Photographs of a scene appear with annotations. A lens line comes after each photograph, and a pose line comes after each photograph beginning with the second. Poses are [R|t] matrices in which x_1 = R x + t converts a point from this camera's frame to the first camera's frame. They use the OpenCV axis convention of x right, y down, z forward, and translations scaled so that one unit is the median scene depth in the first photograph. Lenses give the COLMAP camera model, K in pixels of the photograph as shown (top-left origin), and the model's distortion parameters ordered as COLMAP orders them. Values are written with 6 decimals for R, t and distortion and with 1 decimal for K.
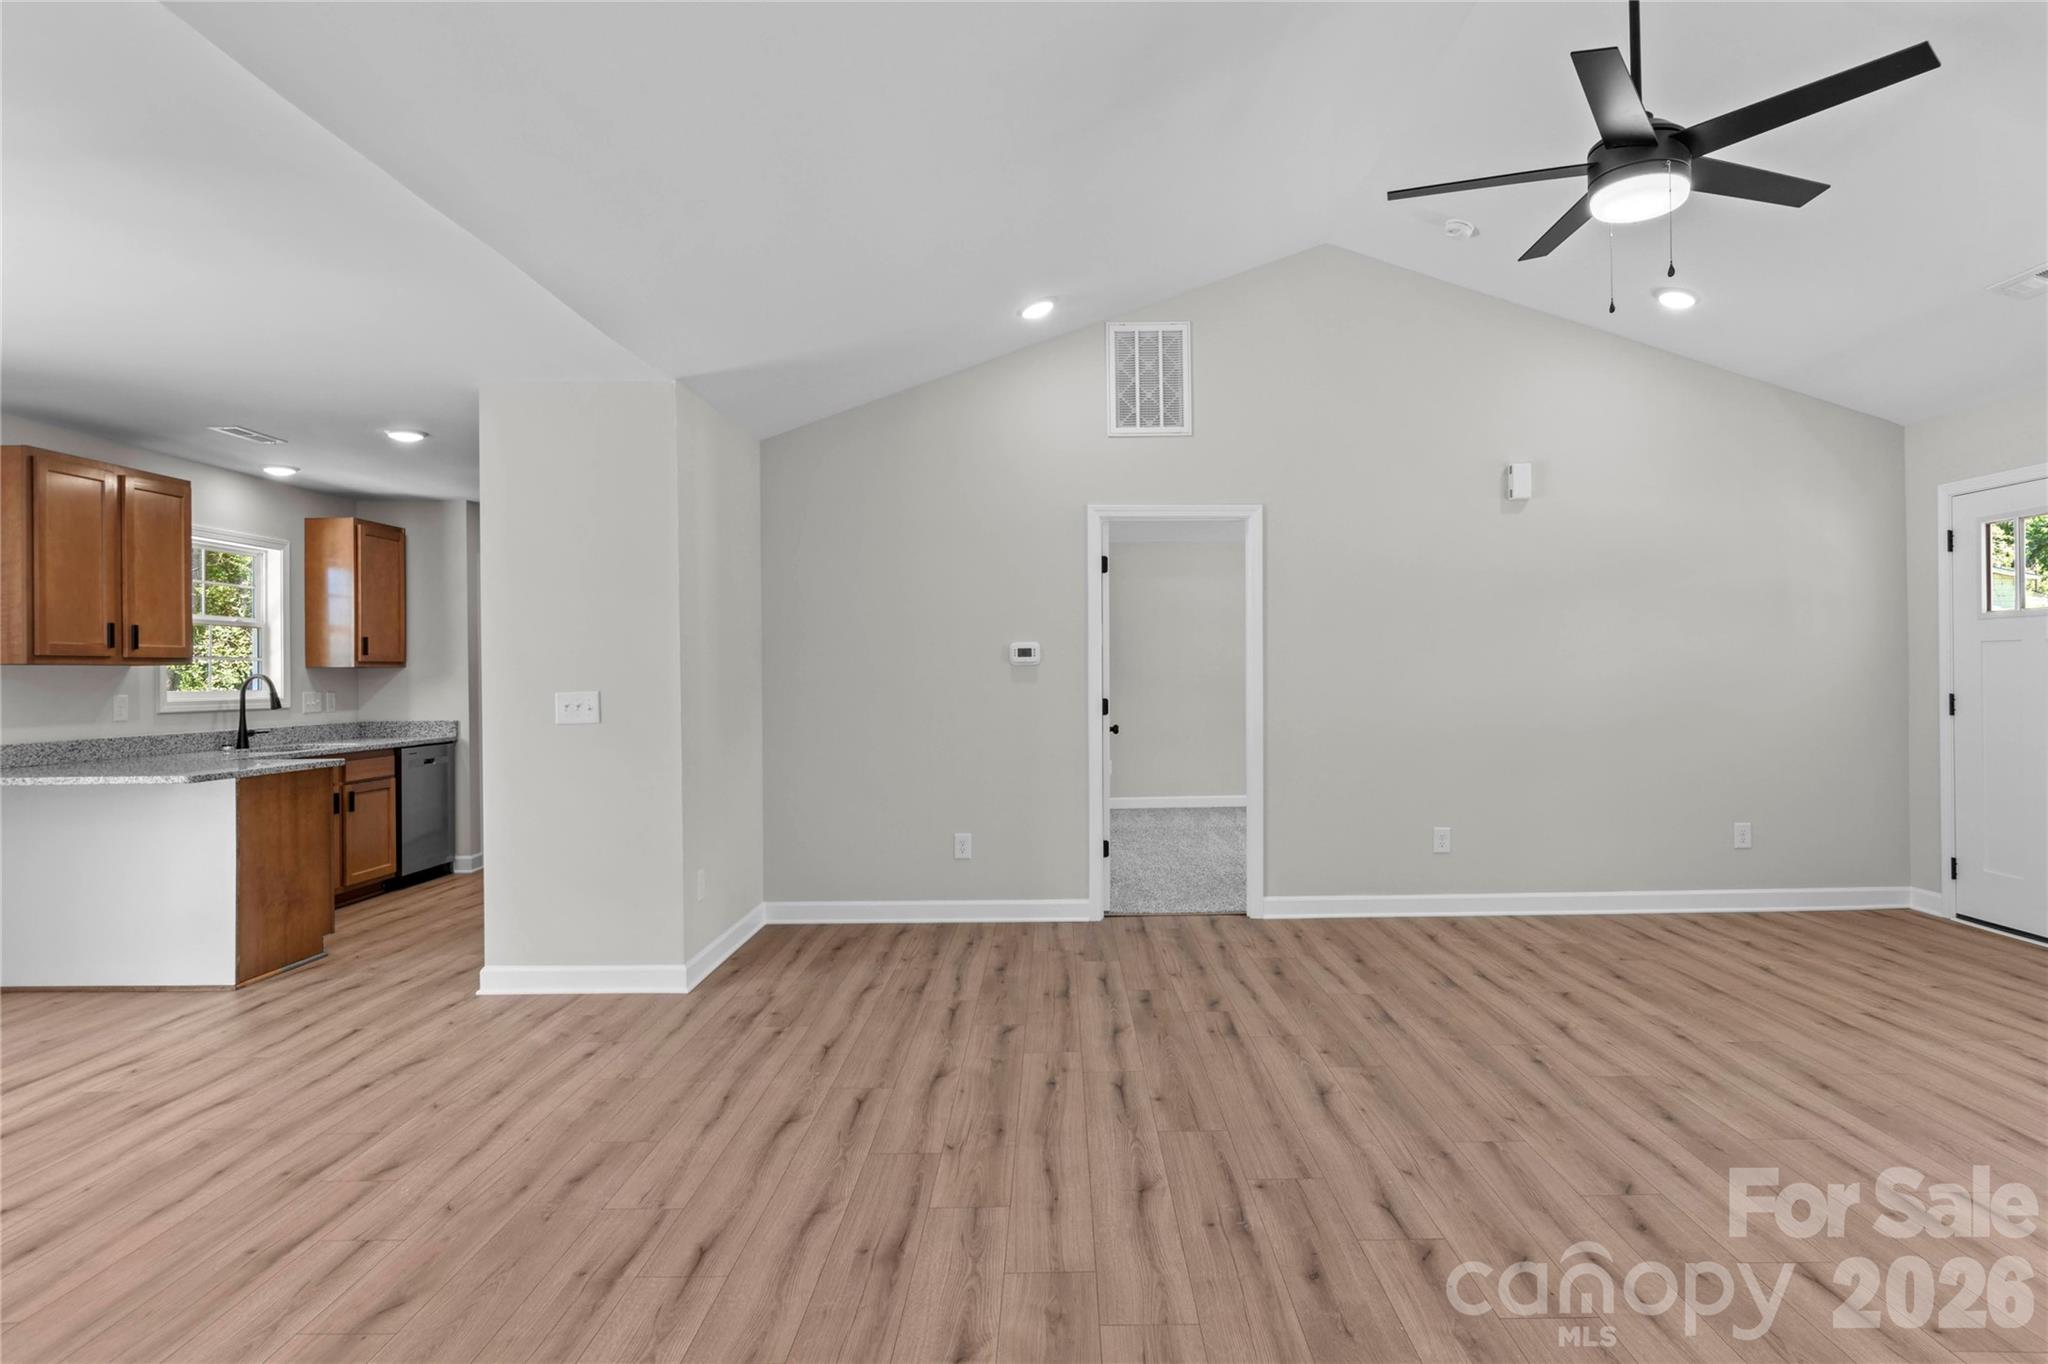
lens RADIAL K [[1120.9, 0, 1050.7], [0, 1120.9, 670.6], [0, 0, 1]] dist [0.003332, -0.005935]
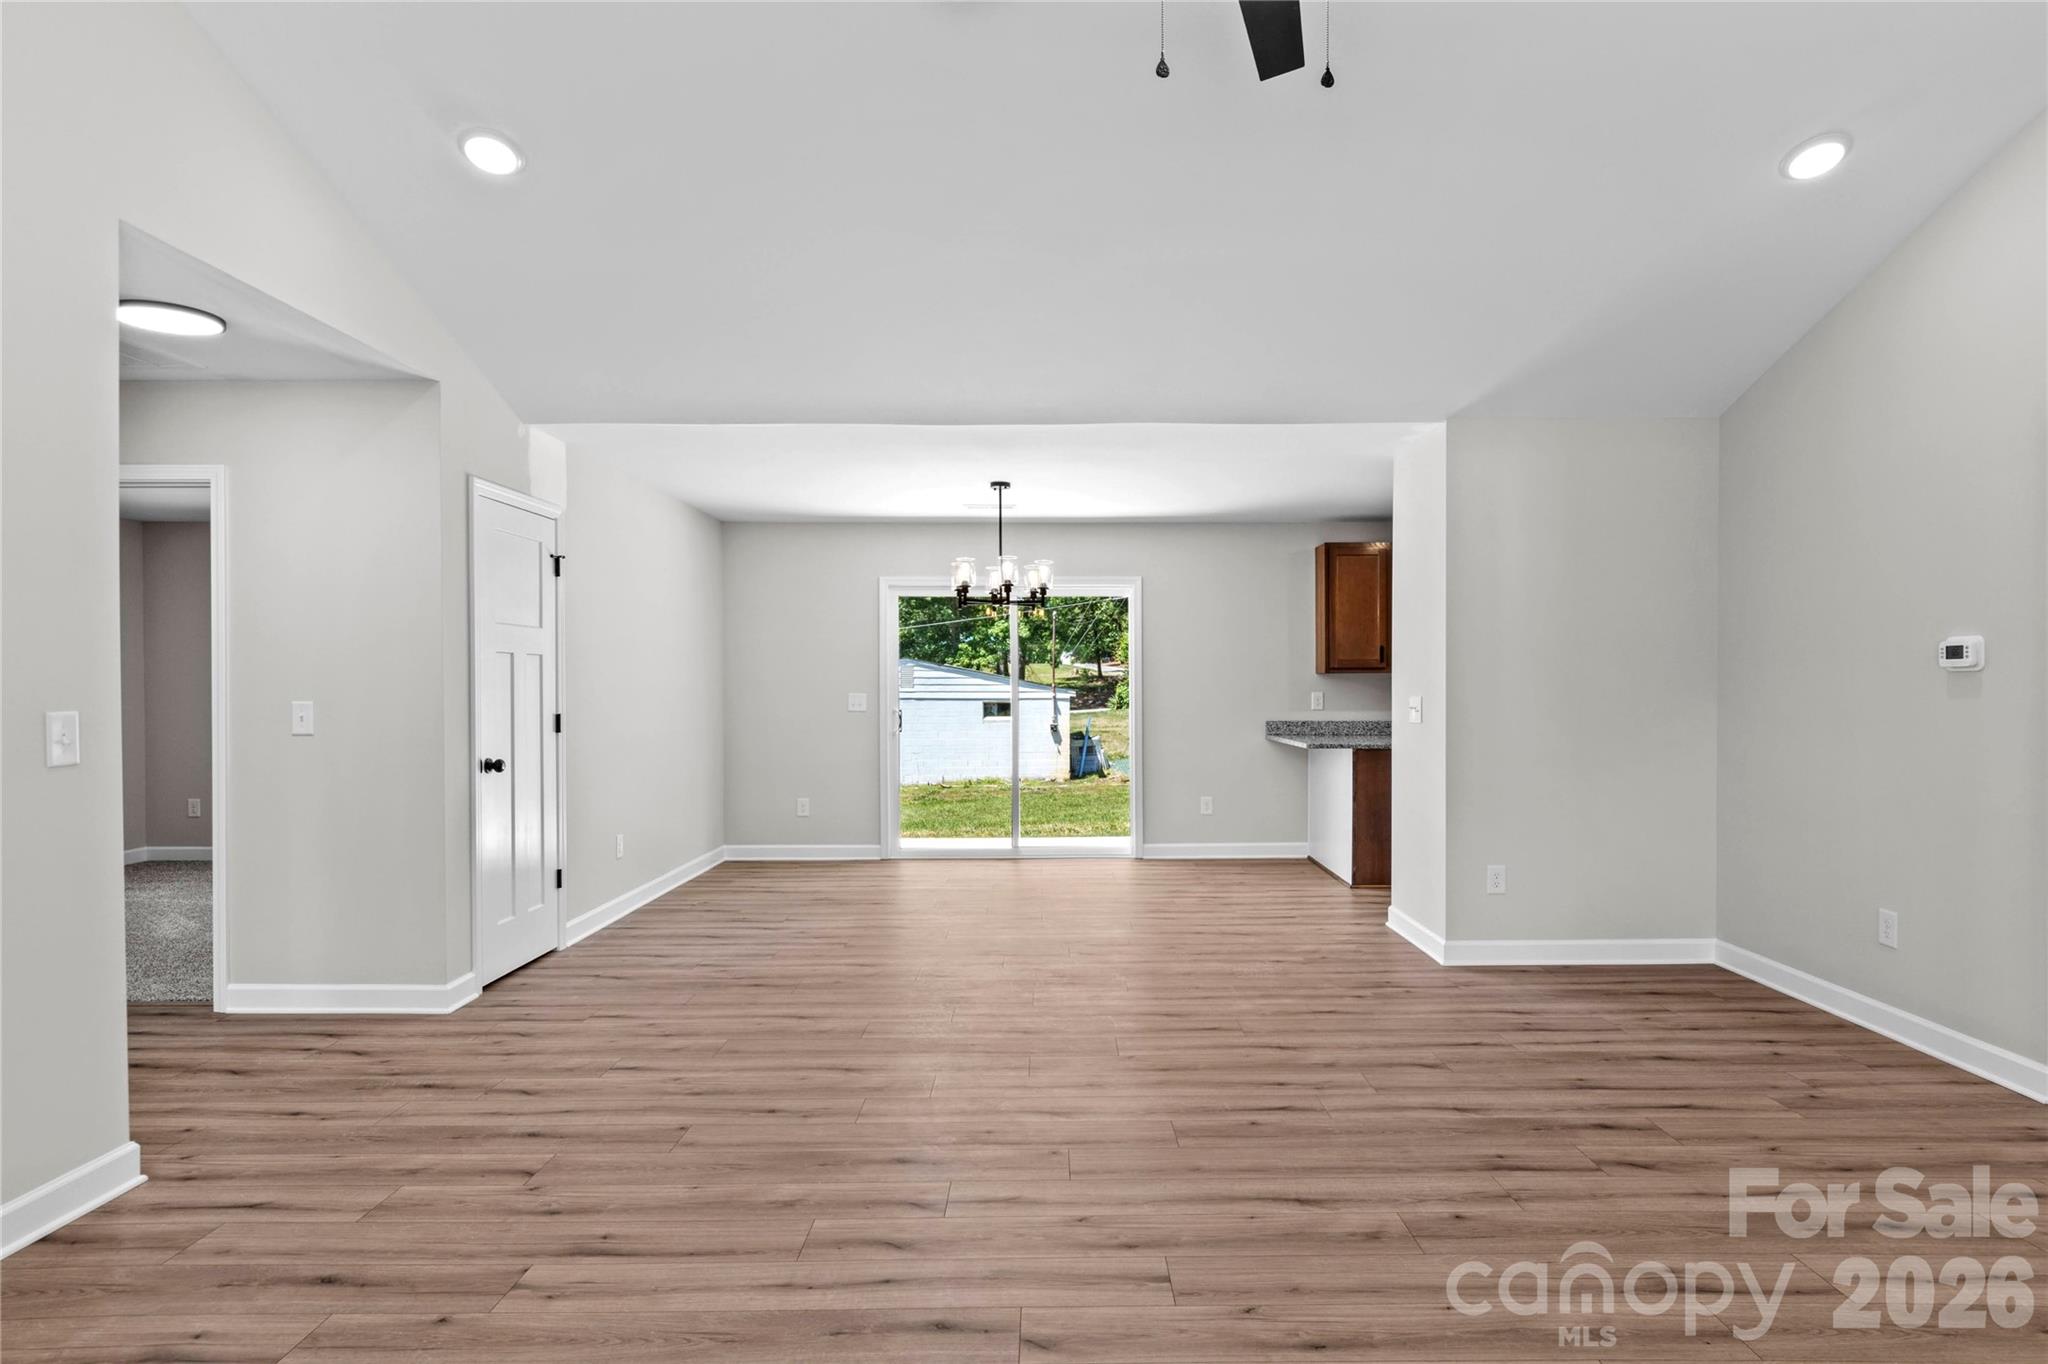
lens RADIAL K [[1120.9, 0, 1080.9], [0, 1120.9, 683.3], [0, 0, 1]] dist [0.003332, -0.005935]
pose [[0.027661, 0.008742, -0.999579, 0.690612], [0.003426, 0.999955, 0.008840, -0.005347], [0.999611, -0.003669, 0.027630, 0.536837]]
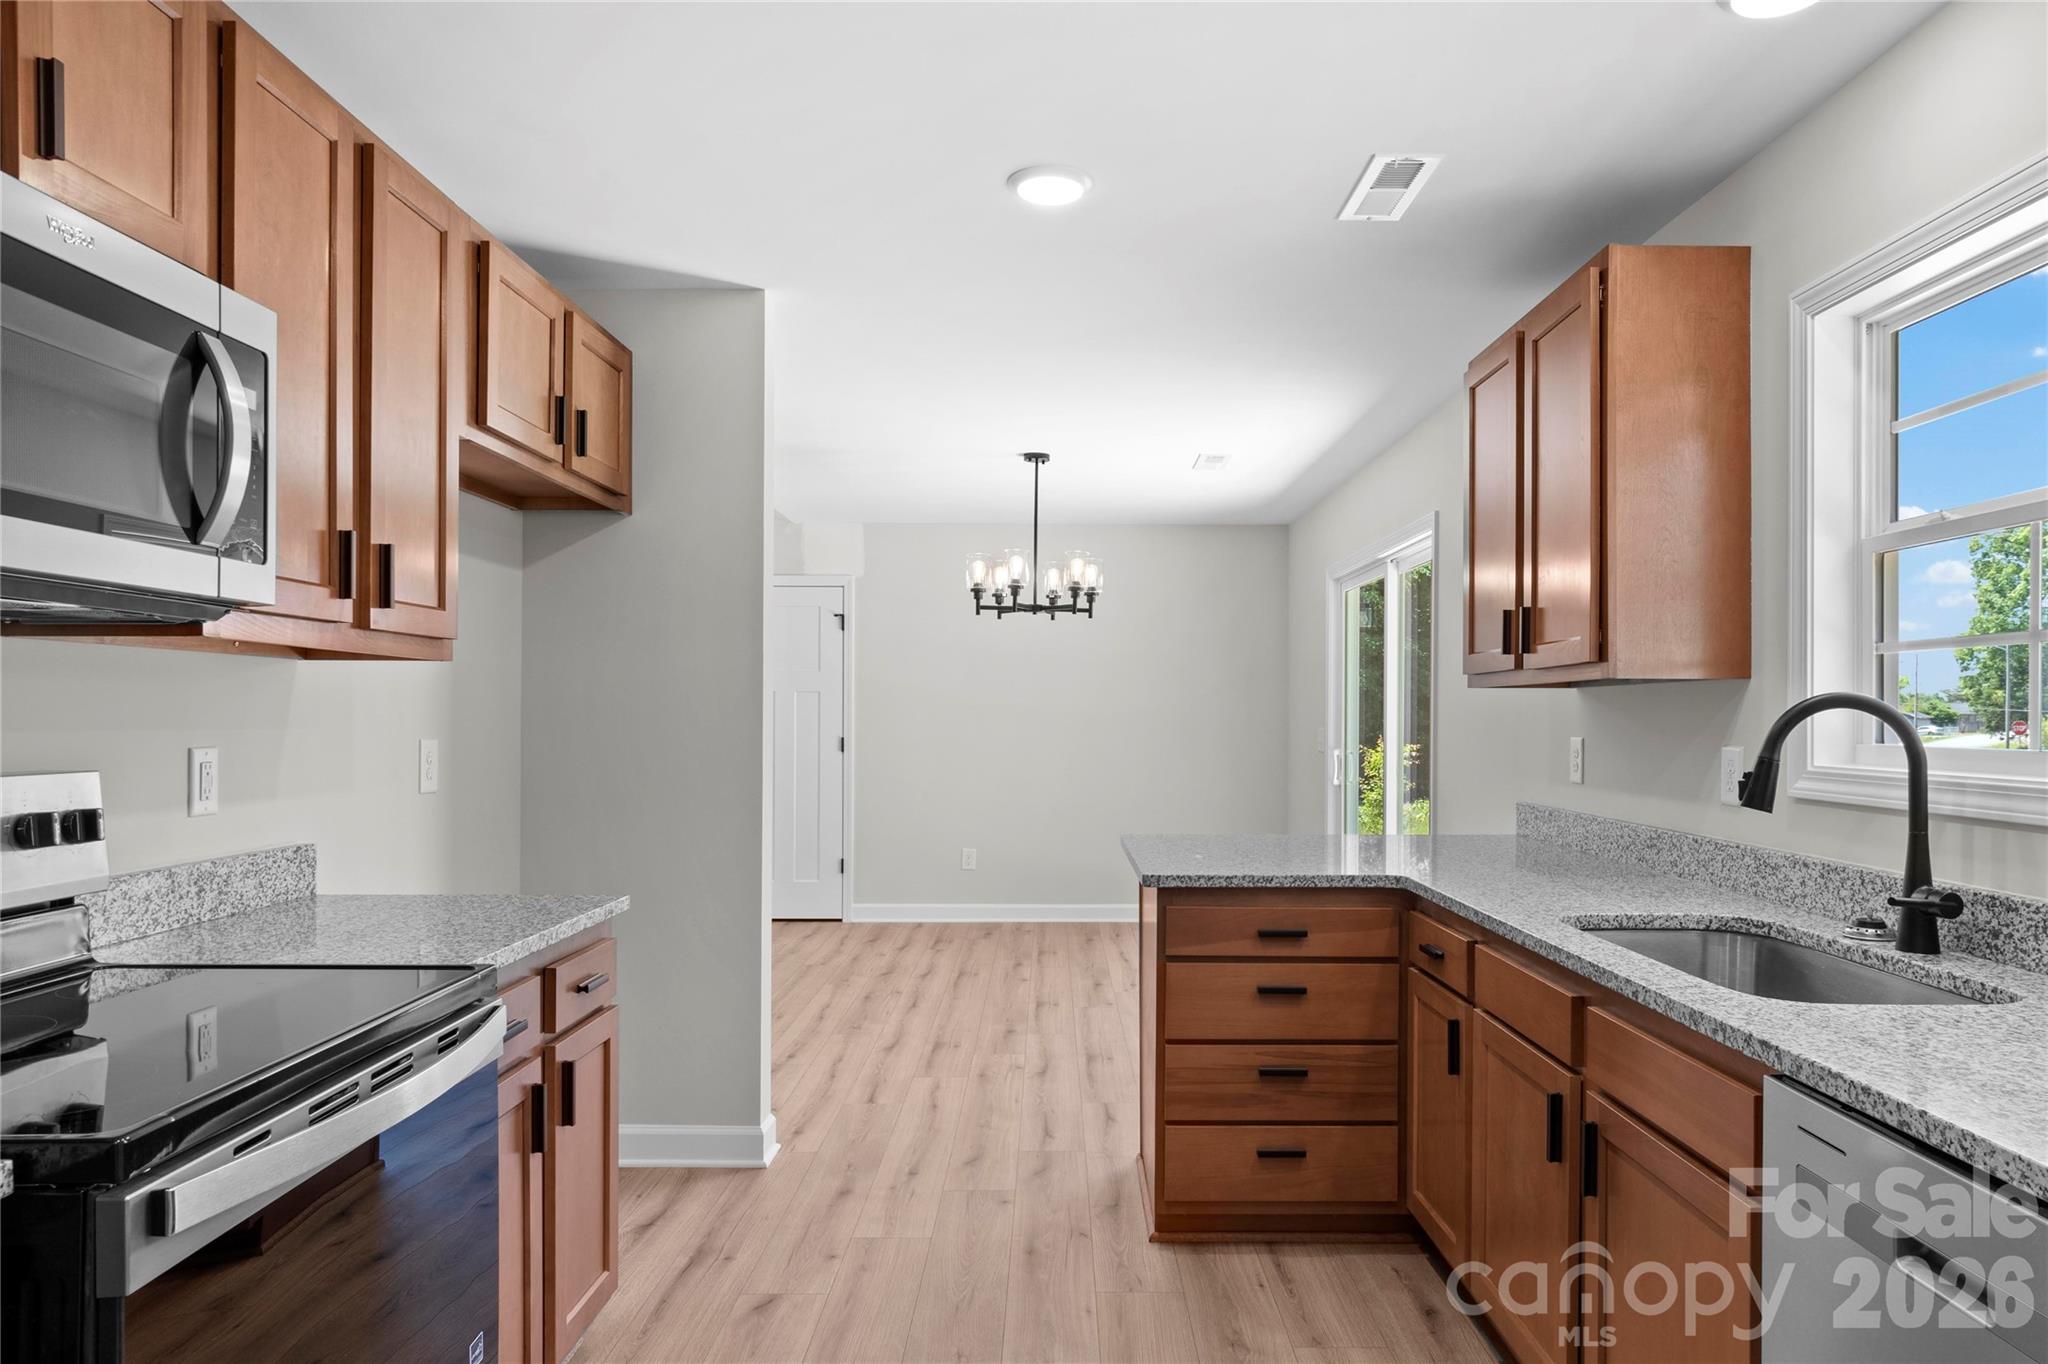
lens RADIAL K [[1278.4, 0, 1079.1], [0, 1278.4, 705.5], [0, 0, 1]] dist [-0.009626, 0.006995]
pose [[-0.999771, 0.007900, -0.019867, -0.610437], [0.008139, 0.999895, -0.011982, 0.010847], [0.019770, -0.012141, -0.999731, 1.619630]]
